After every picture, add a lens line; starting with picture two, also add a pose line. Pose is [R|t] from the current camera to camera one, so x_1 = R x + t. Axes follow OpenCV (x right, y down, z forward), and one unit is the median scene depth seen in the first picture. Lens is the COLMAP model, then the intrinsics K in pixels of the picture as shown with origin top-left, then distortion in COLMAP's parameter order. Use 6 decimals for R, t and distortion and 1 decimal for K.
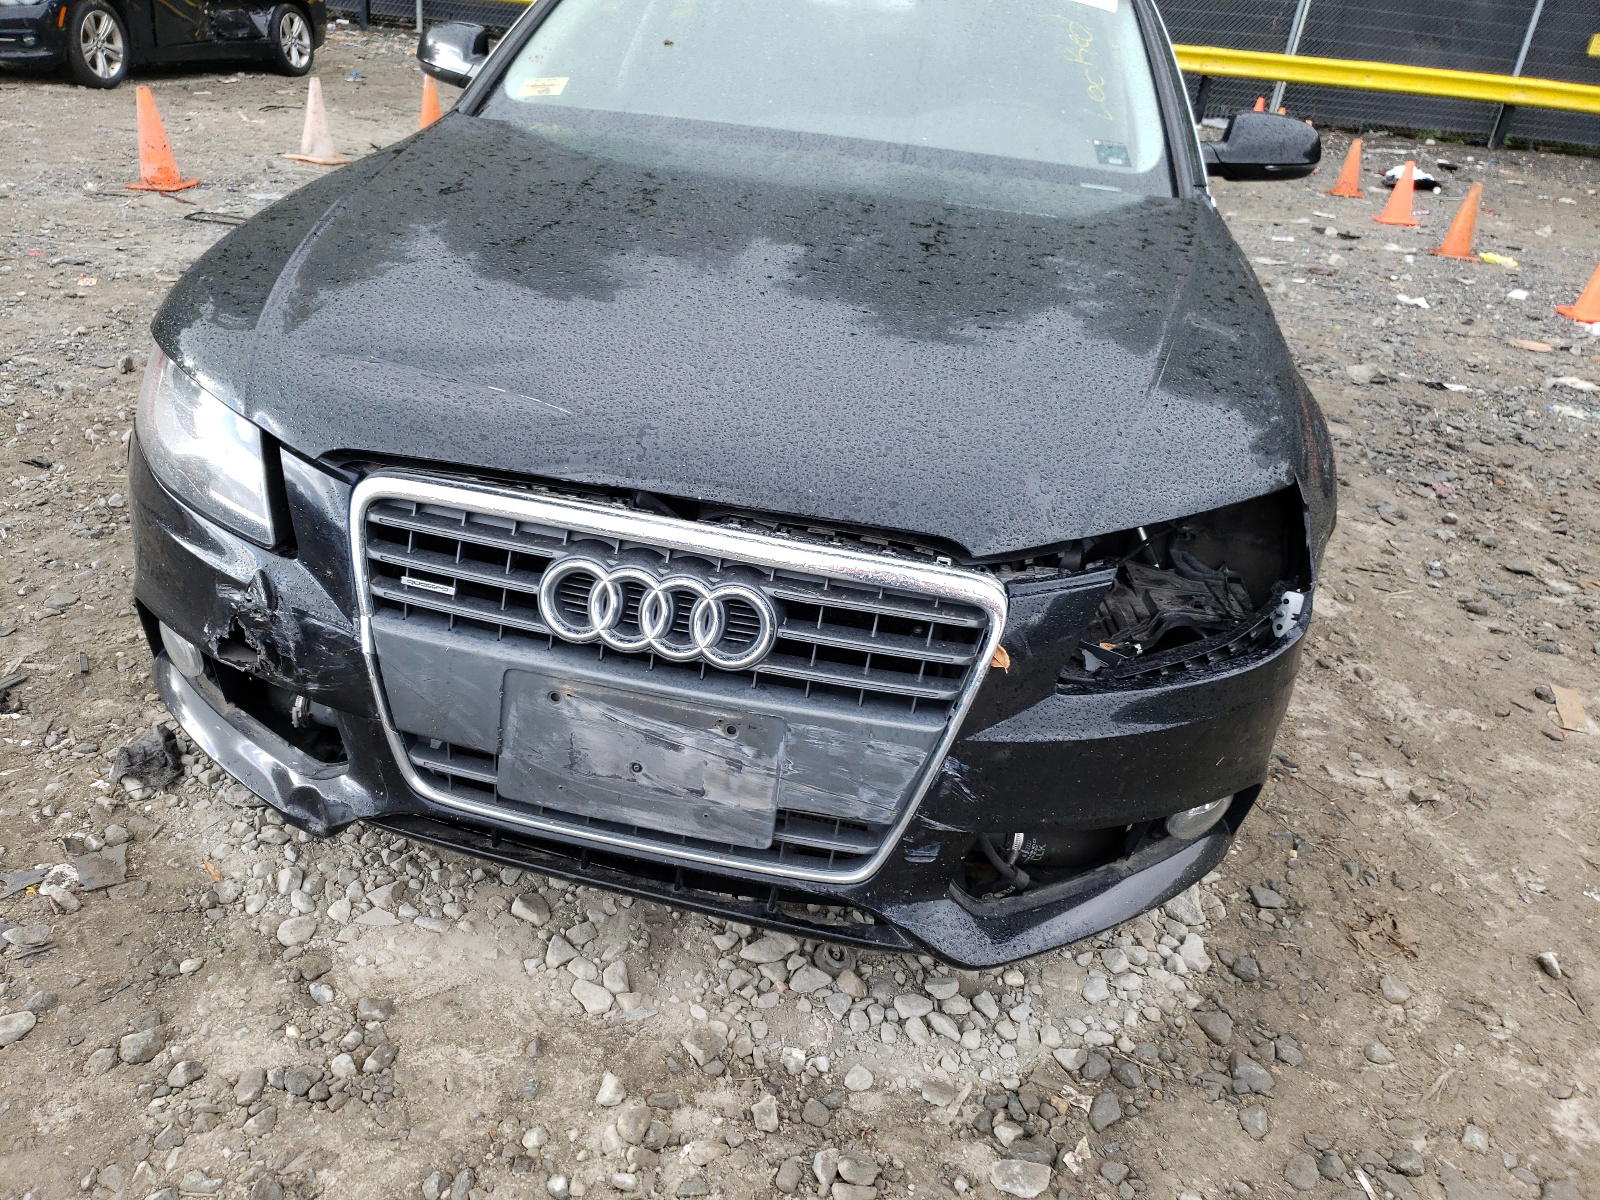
lens RADIAL K [[1257.3, 0, 800.0], [0, 1257.3, 600.0], [0, 0, 1]] dist [0.034018, -0.002948]
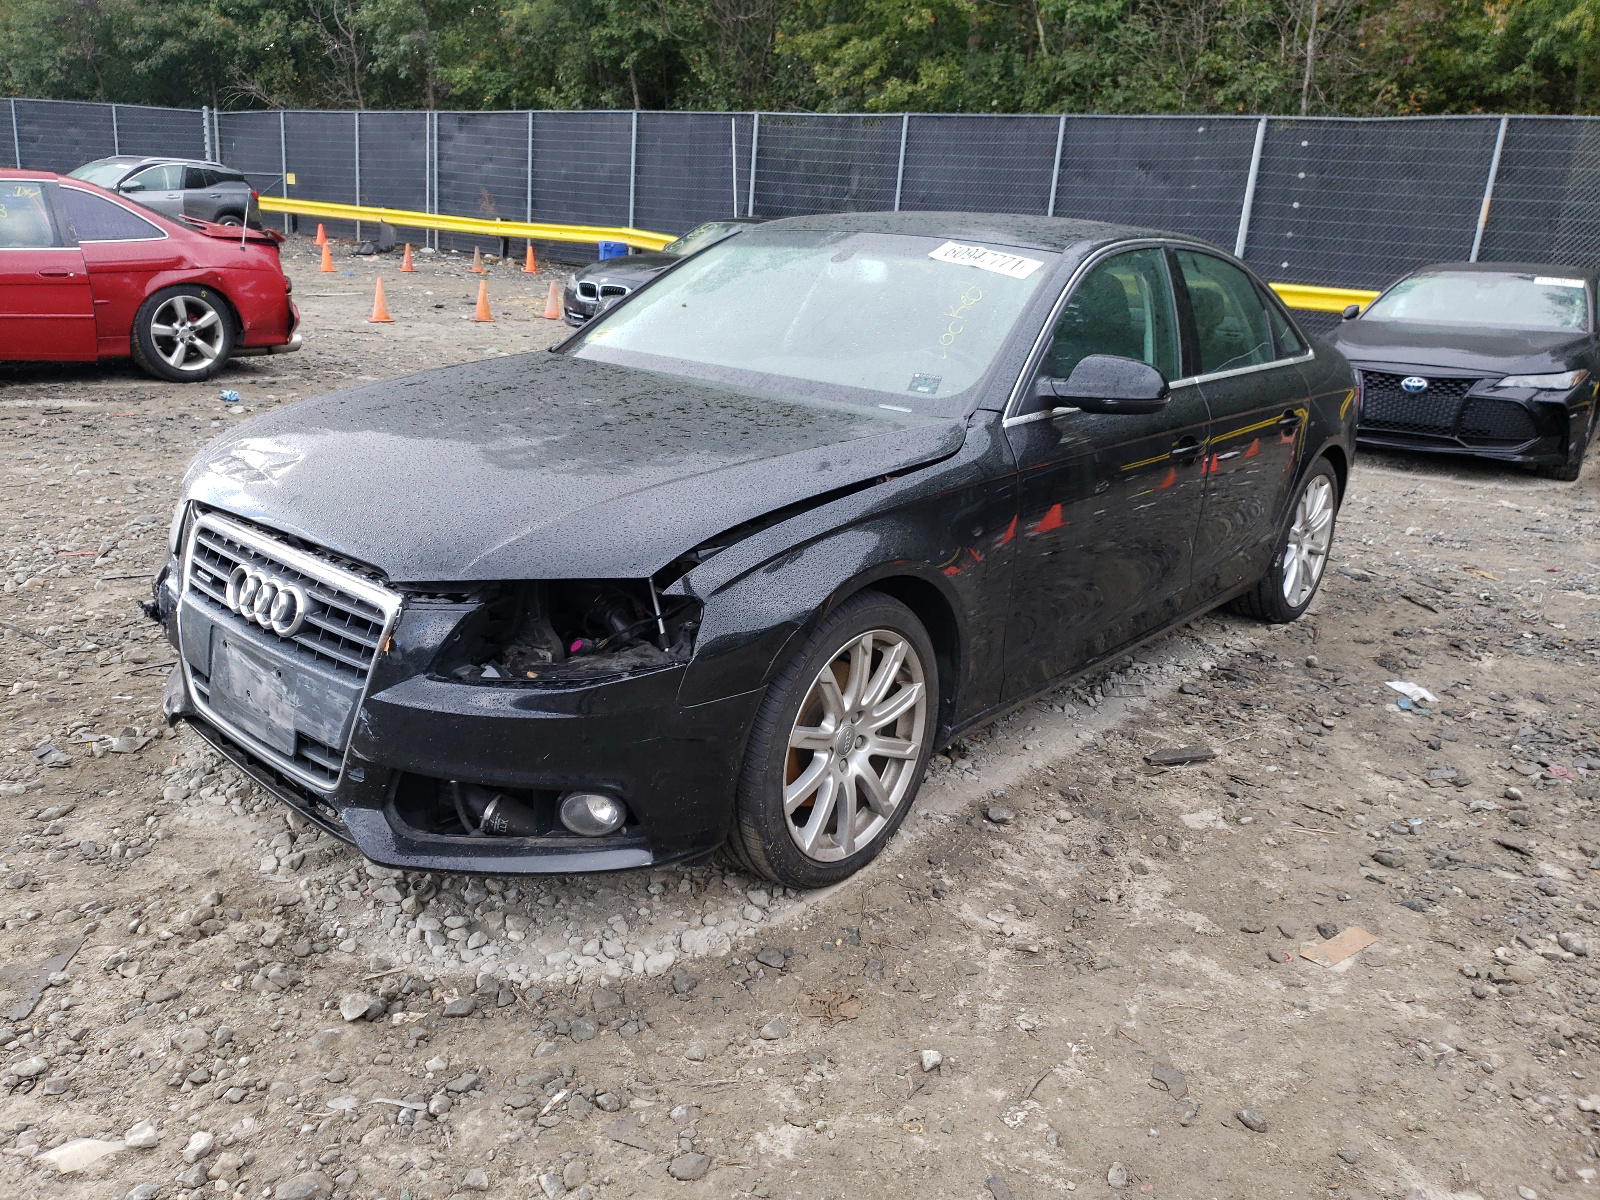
lens RADIAL K [[1257.3, 0, 800.0], [0, 1257.3, 600.0], [0, 0, 1]] dist [0.034018, -0.002948]
pose [[0.862121, 0.108783, -0.494887, 1.326779], [-0.208871, 0.966138, -0.151495, 0.116774], [0.461649, 0.233974, 0.855649, -0.125581]]
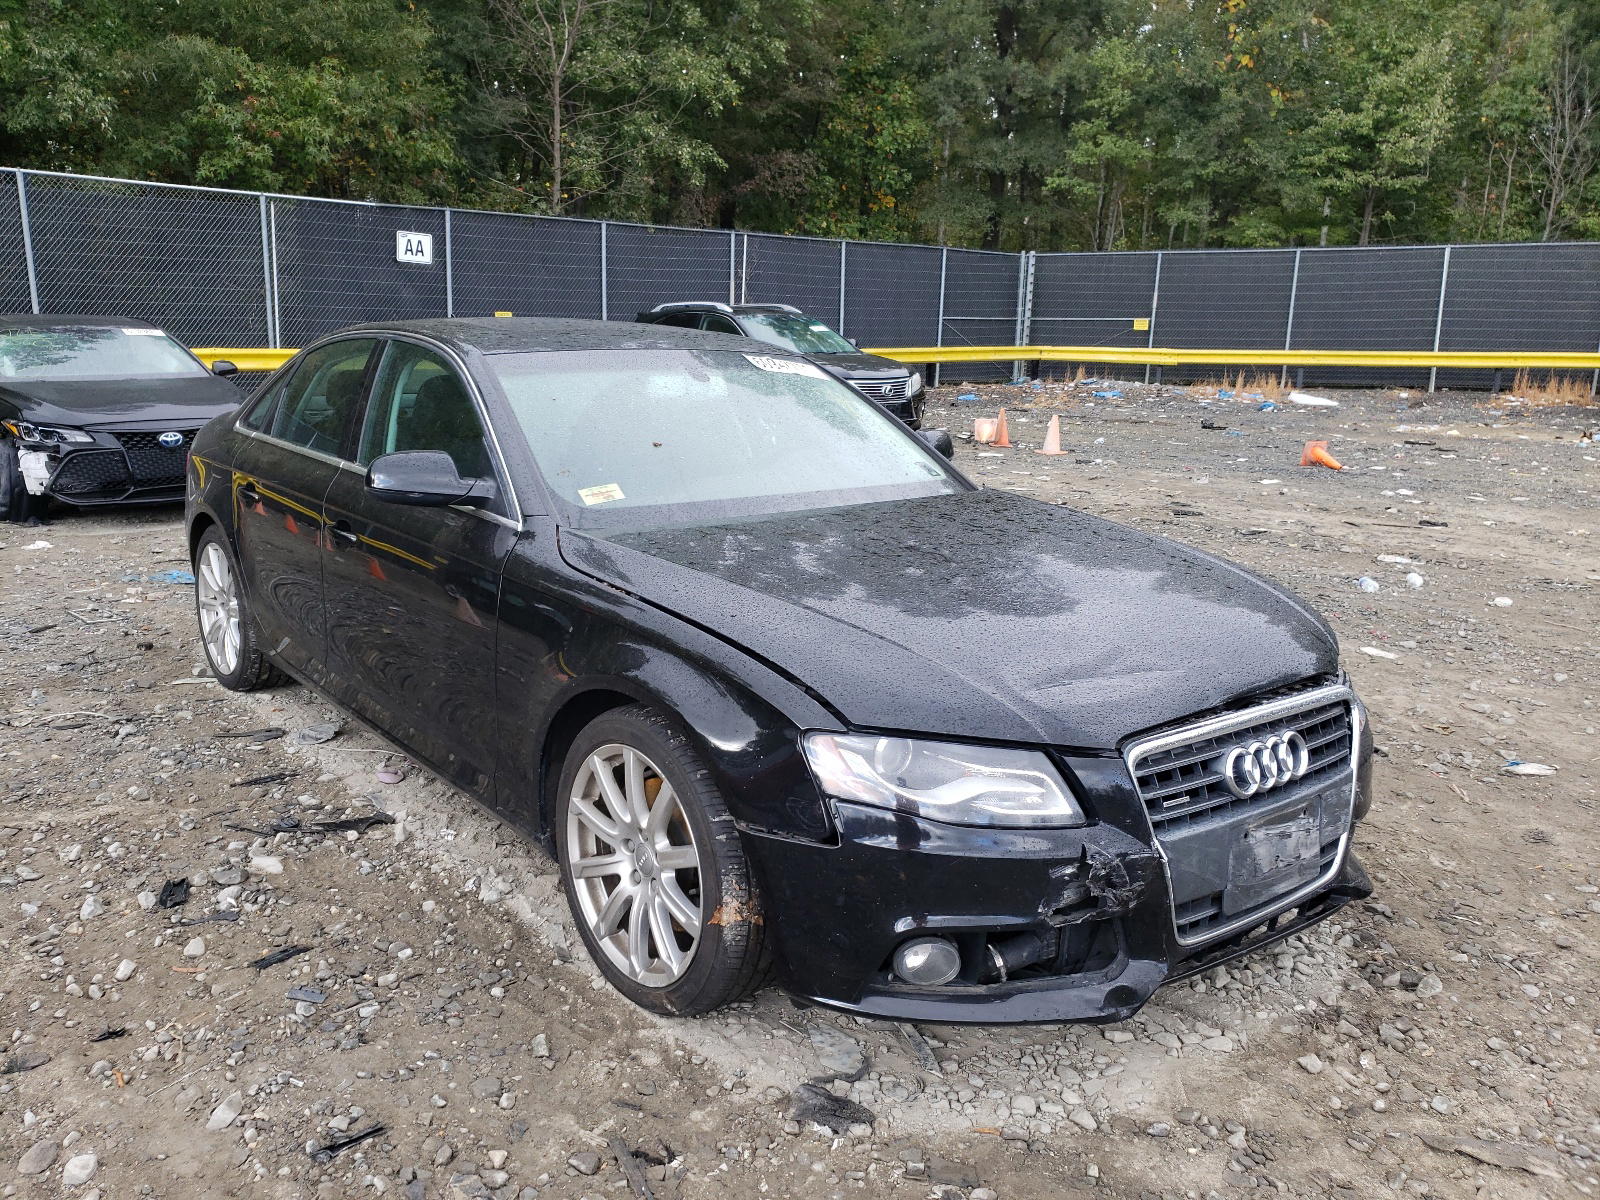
lens RADIAL K [[1257.3, 0, 800.0], [0, 1257.3, 600.0], [0, 0, 1]] dist [0.034018, -0.002948]
pose [[0.658384, -0.242461, 0.712561, -1.677998], [0.372306, 0.927677, -0.028341, -0.377471], [-0.654156, 0.283950, 0.701037, 0.139635]]
